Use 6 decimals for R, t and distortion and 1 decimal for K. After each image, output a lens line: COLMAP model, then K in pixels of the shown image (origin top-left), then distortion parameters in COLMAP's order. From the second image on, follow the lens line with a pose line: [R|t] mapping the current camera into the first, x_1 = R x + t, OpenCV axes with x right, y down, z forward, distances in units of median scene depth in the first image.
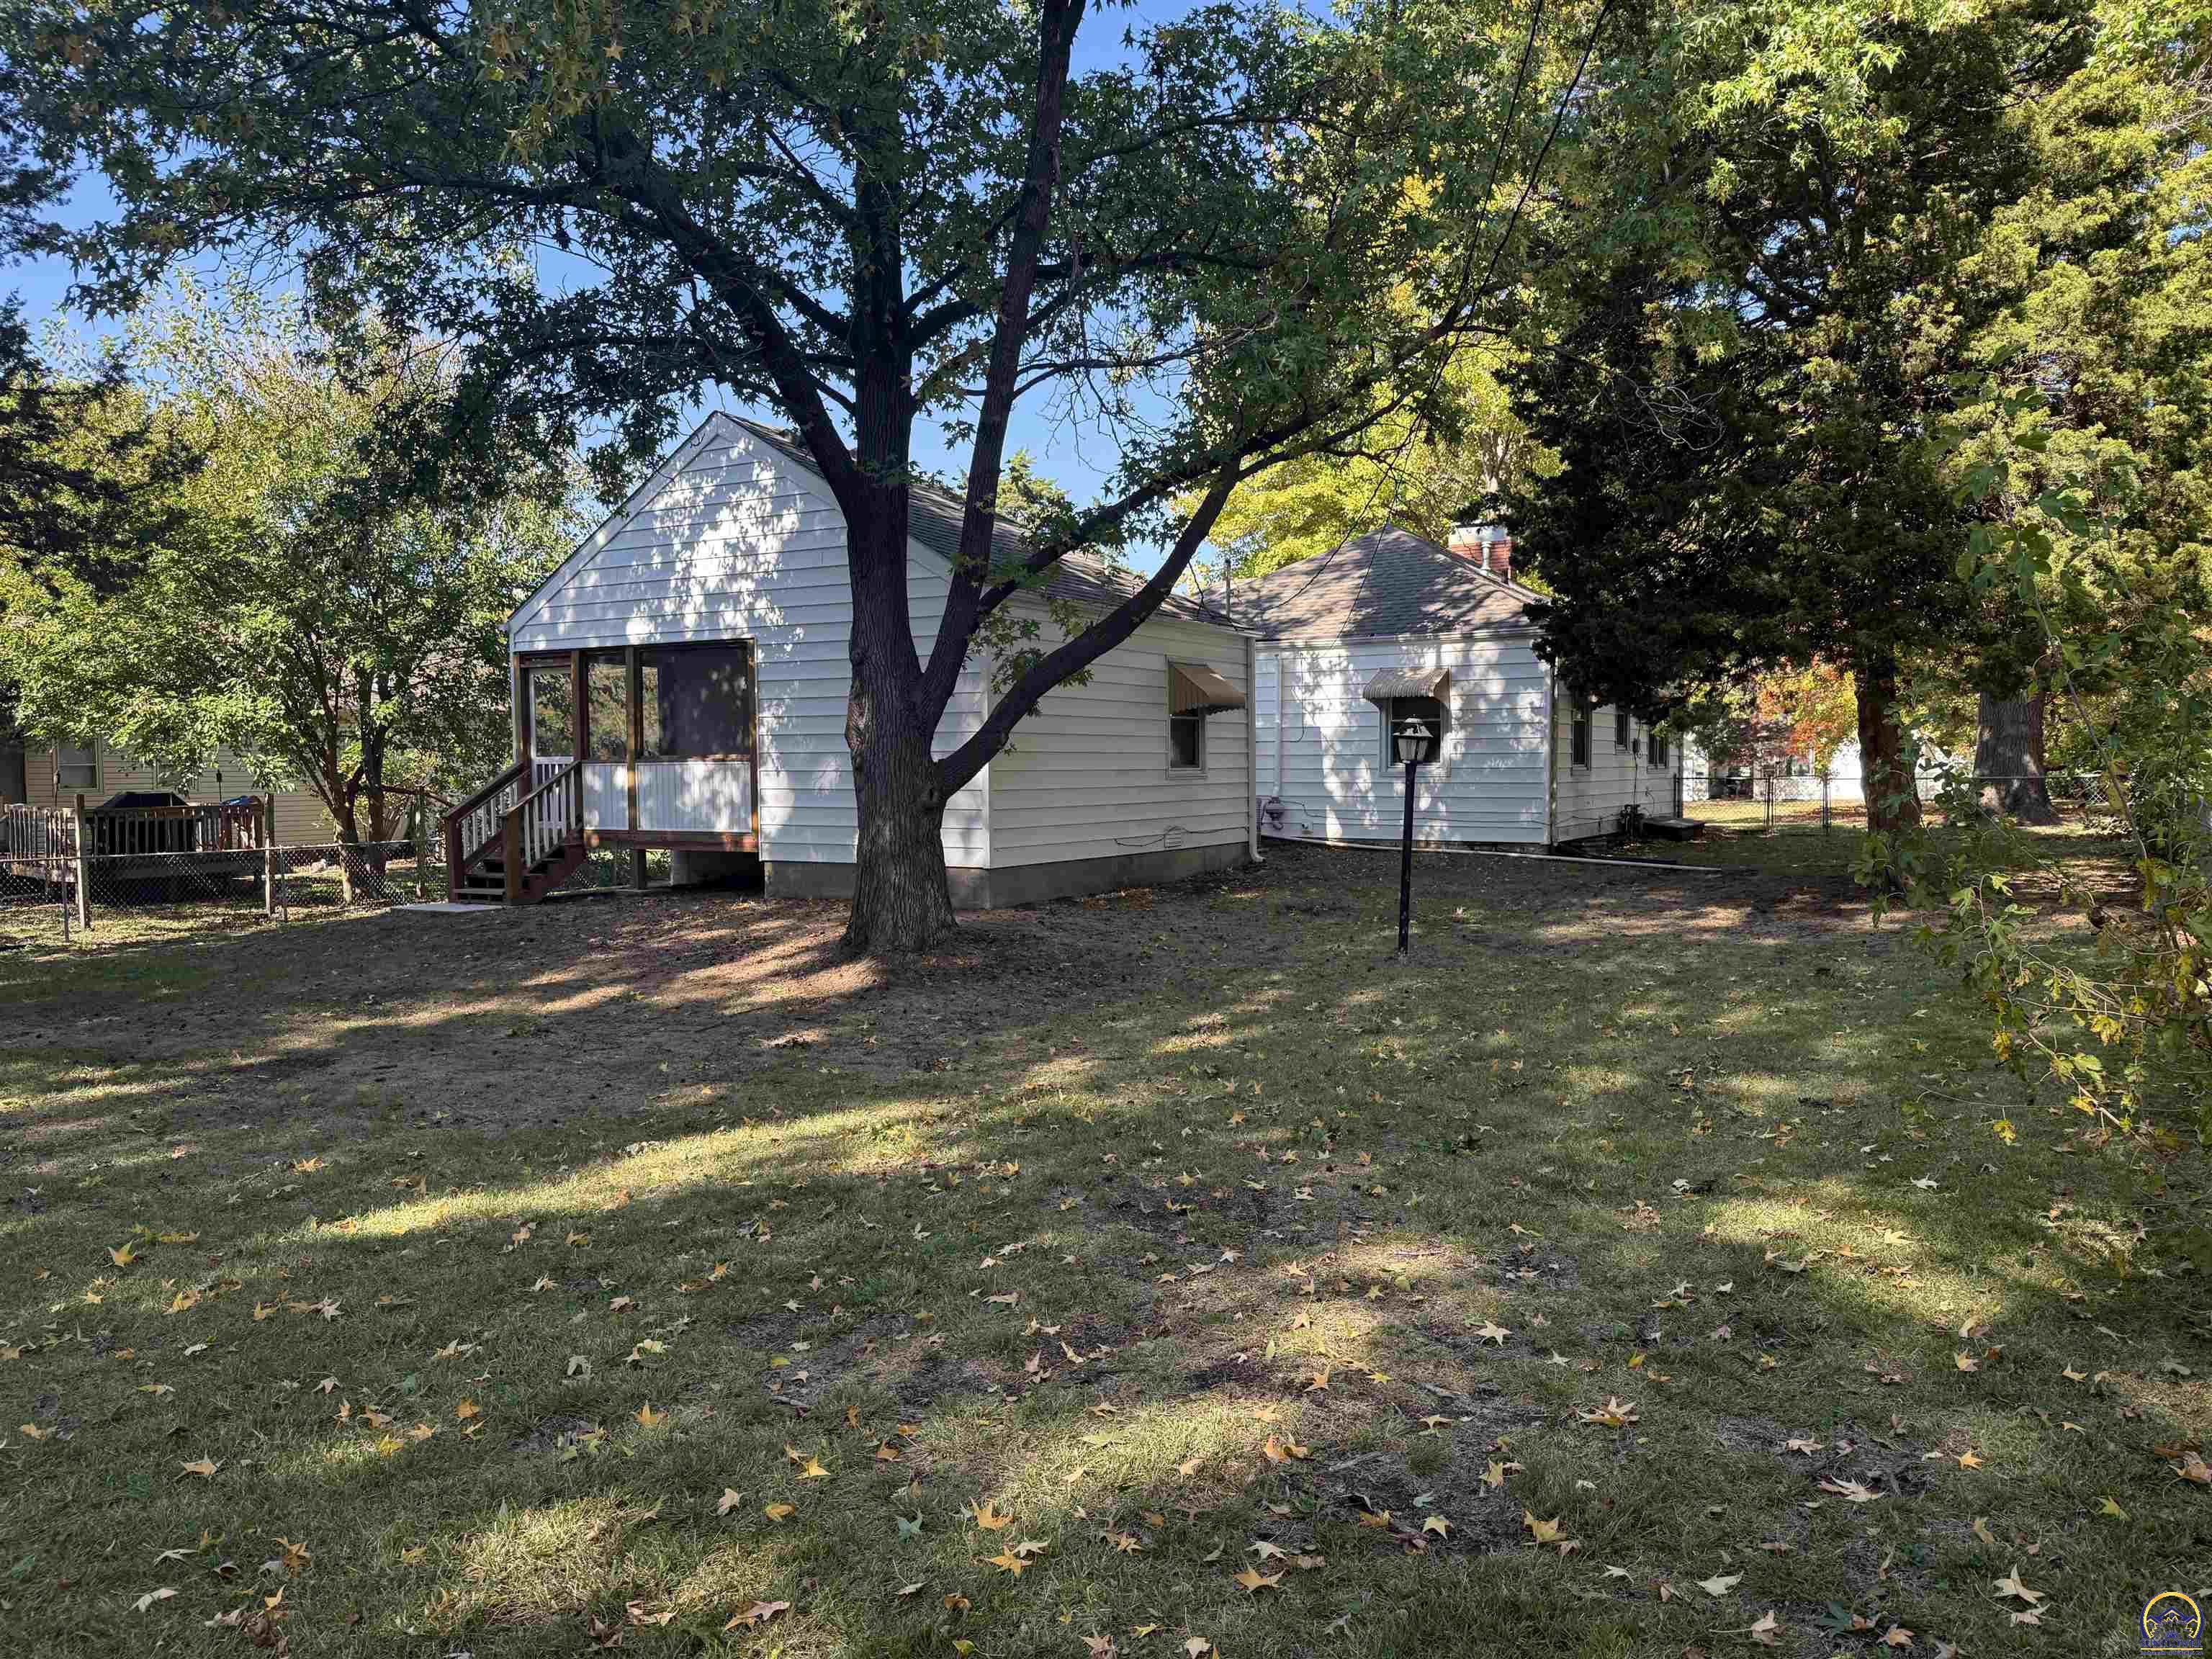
lens RADIAL K [[1537.4, 0, 1114.9], [0, 1537.4, 840.1], [0, 0, 1]] dist [0.113041, -0.142742]
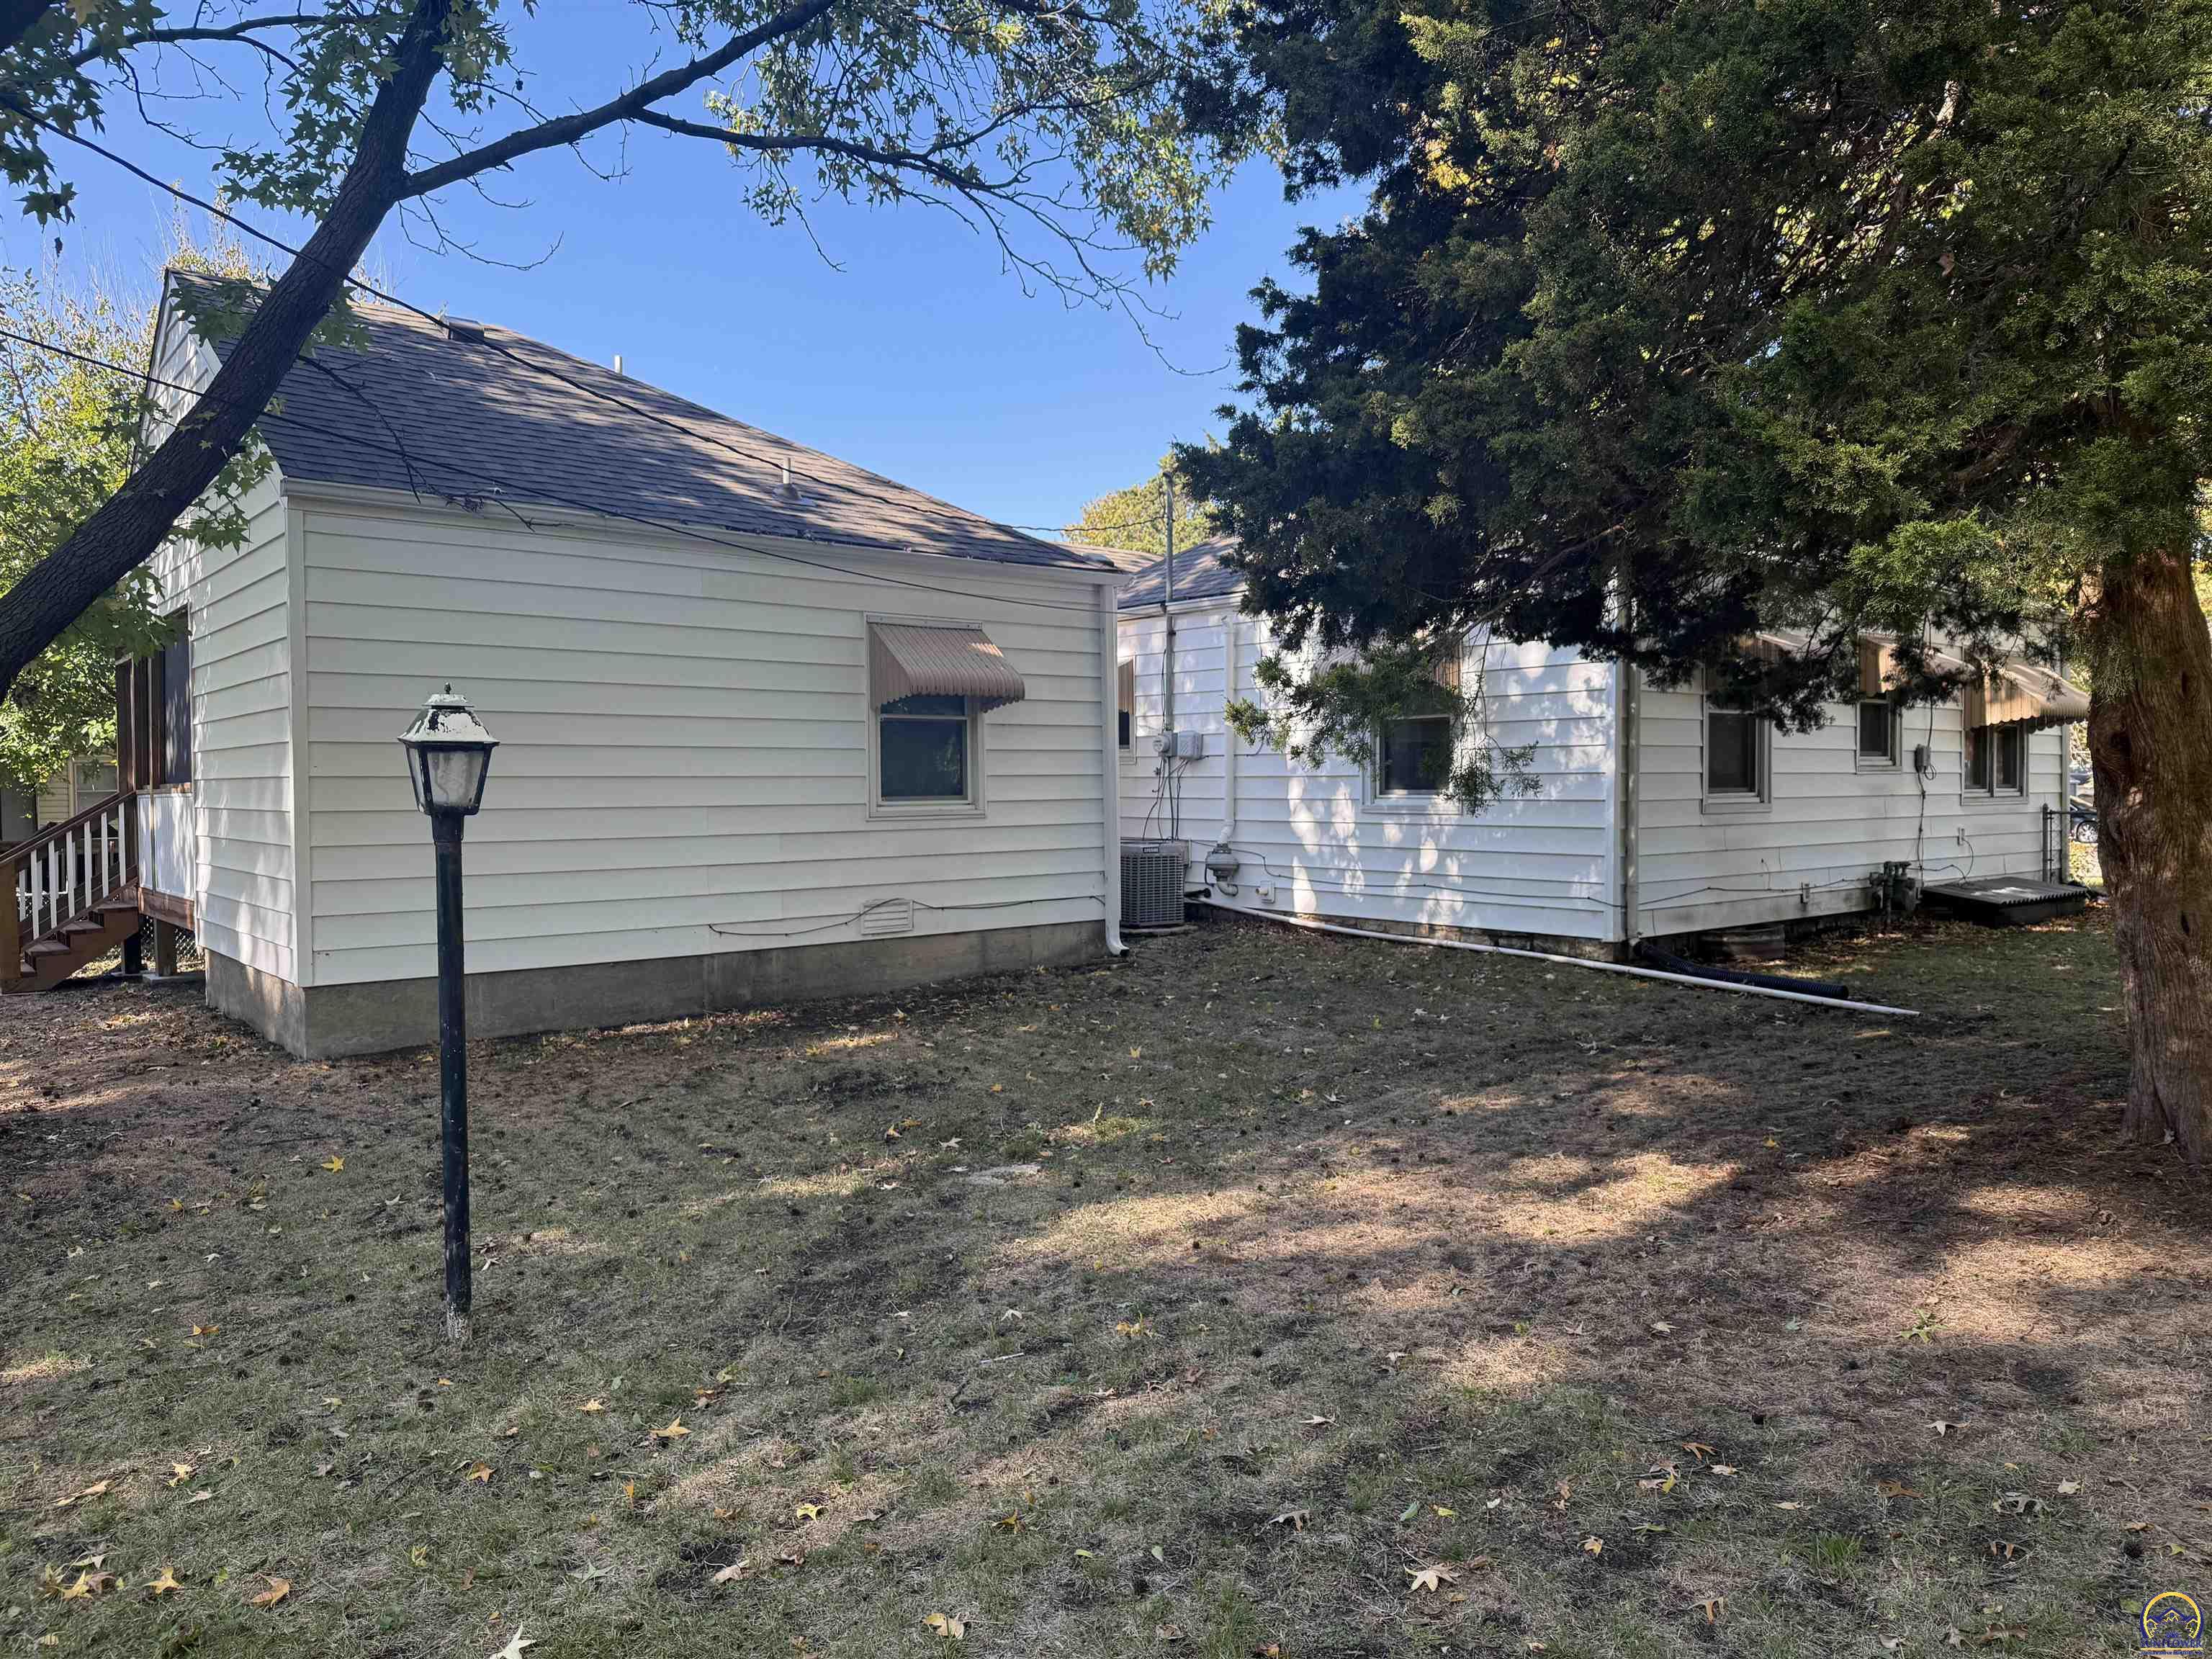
lens RADIAL K [[1540.1, 0, 1113.2], [0, 1540.1, 833.0], [0, 0, 1]] dist [0.128213, -0.180751]
pose [[0.942968, 0.008724, -0.332769, 0.289065], [-0.013397, 0.999841, -0.011753, -0.026075], [0.332613, 0.015541, 0.942935, 0.422888]]
